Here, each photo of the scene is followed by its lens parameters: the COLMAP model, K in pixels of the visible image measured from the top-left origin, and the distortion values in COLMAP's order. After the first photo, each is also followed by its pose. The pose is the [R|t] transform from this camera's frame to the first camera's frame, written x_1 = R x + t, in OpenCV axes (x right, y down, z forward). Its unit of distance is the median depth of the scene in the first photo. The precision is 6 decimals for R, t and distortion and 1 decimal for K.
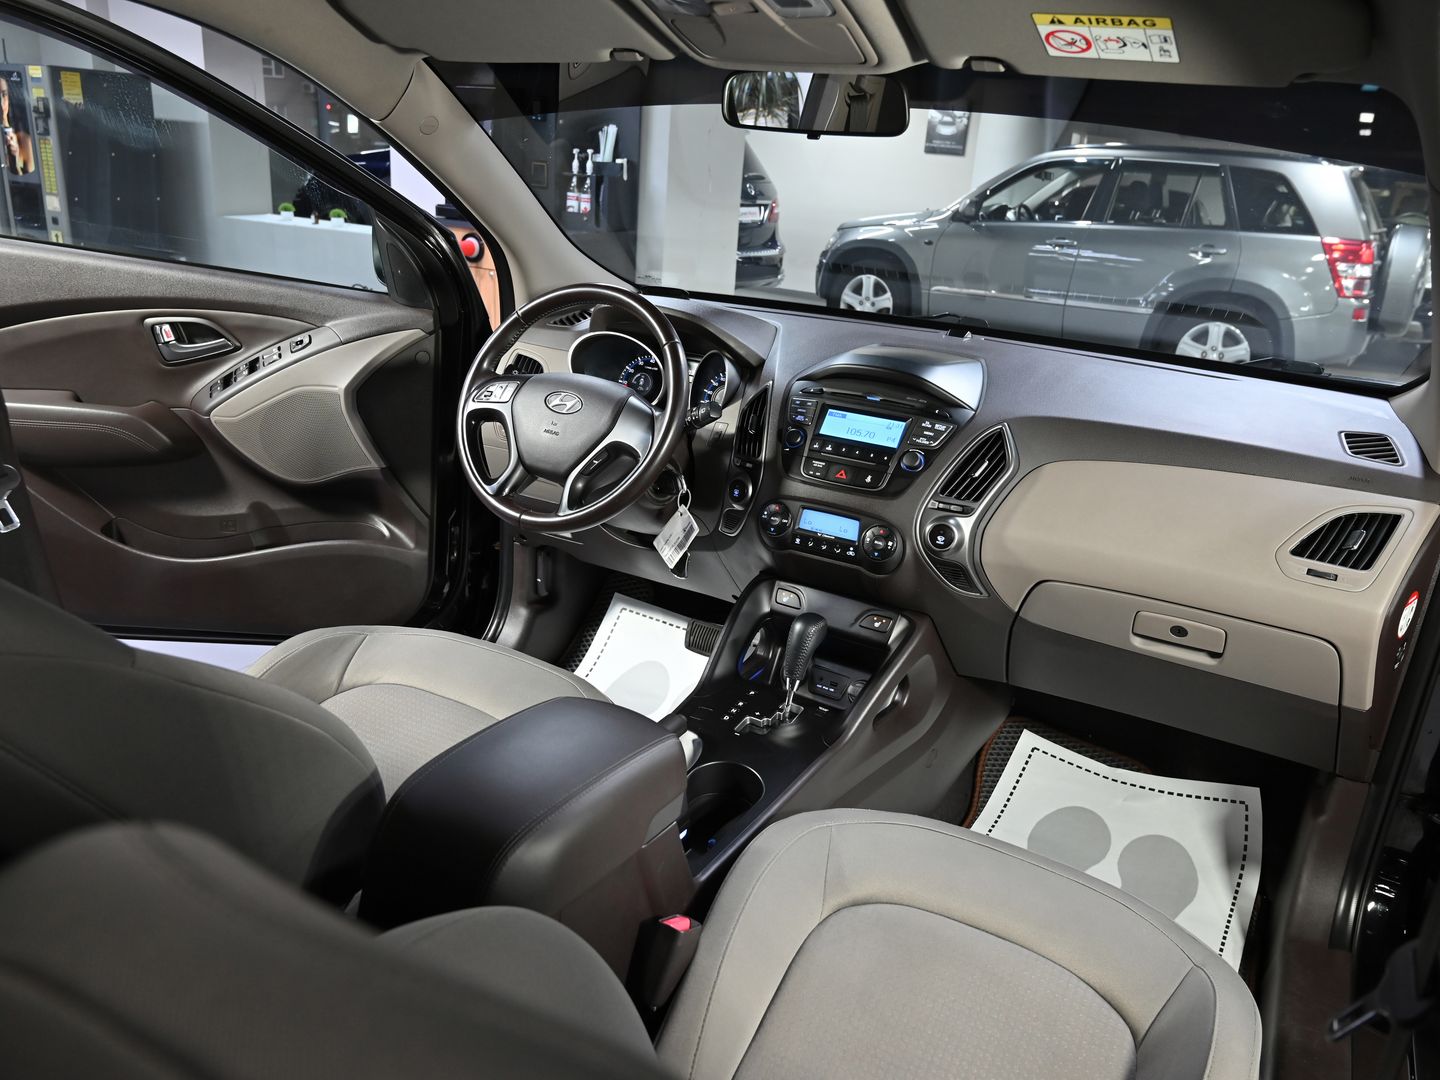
lens RADIAL K [[1094.7, 0, 720.0], [0, 1094.7, 540.4], [0, 0, 1]] dist [-0.007280, 0.003472]
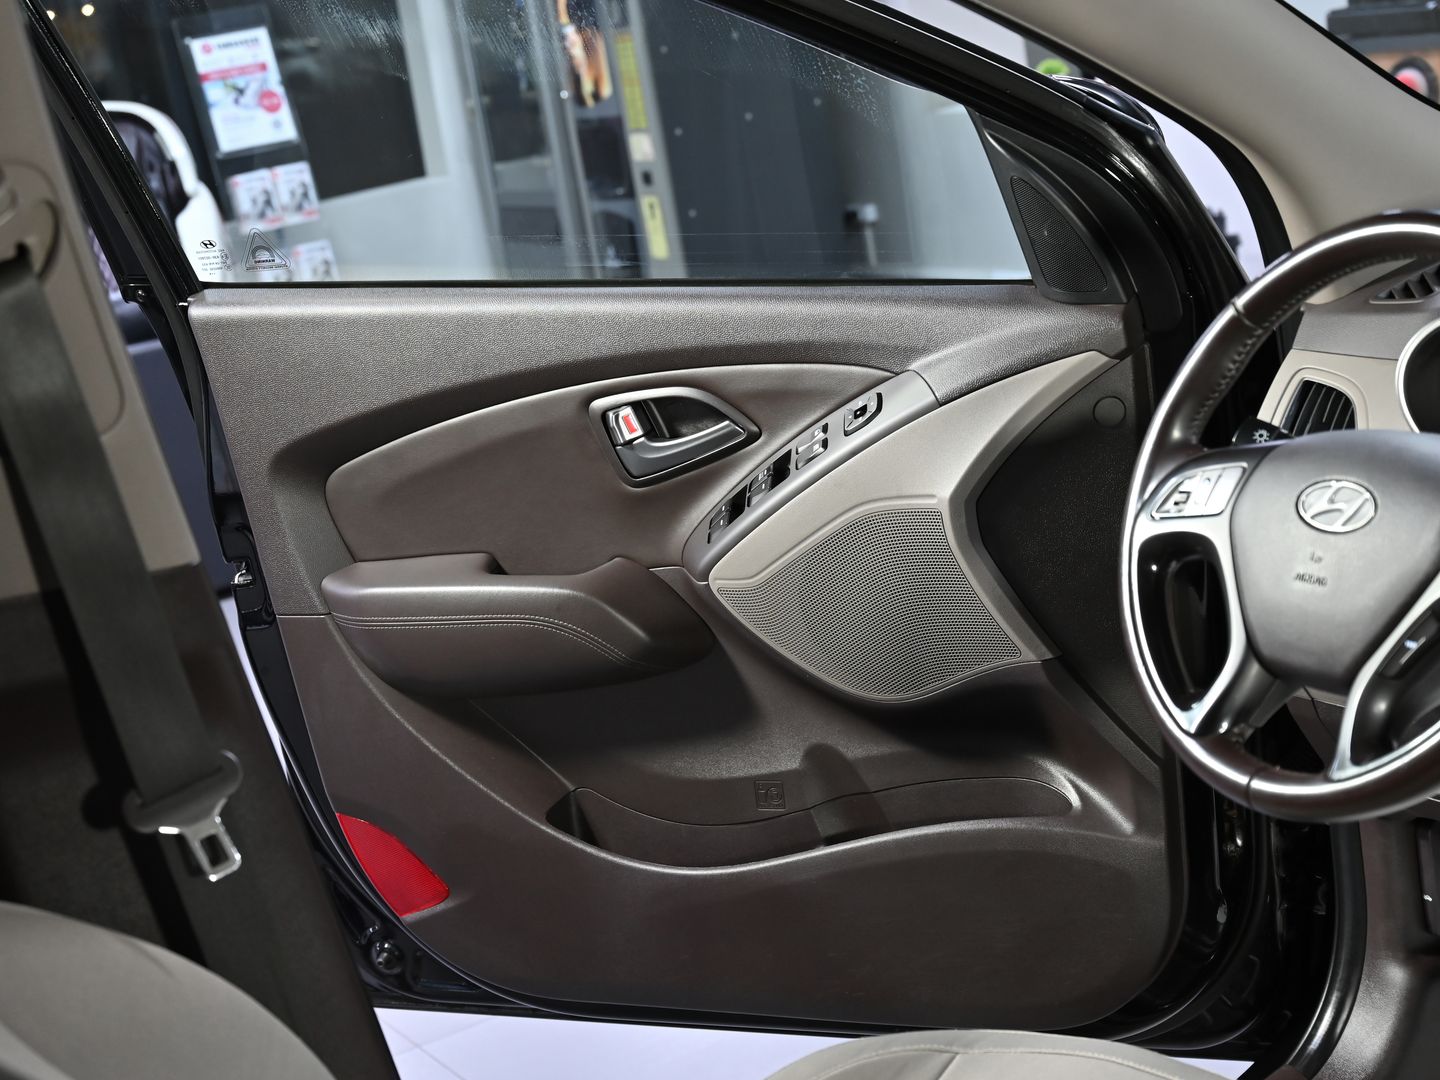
lens RADIAL K [[2446.5, 0, 719.7], [0, 2446.5, 538.9], [0, 0, 1]] dist [-0.014155, 0.000000]
pose [[0.842064, -0.087568, -0.532222, 0.127288], [0.047926, 0.994978, -0.087880, -0.034517], [0.537244, 0.048493, 0.842032, 0.069174]]
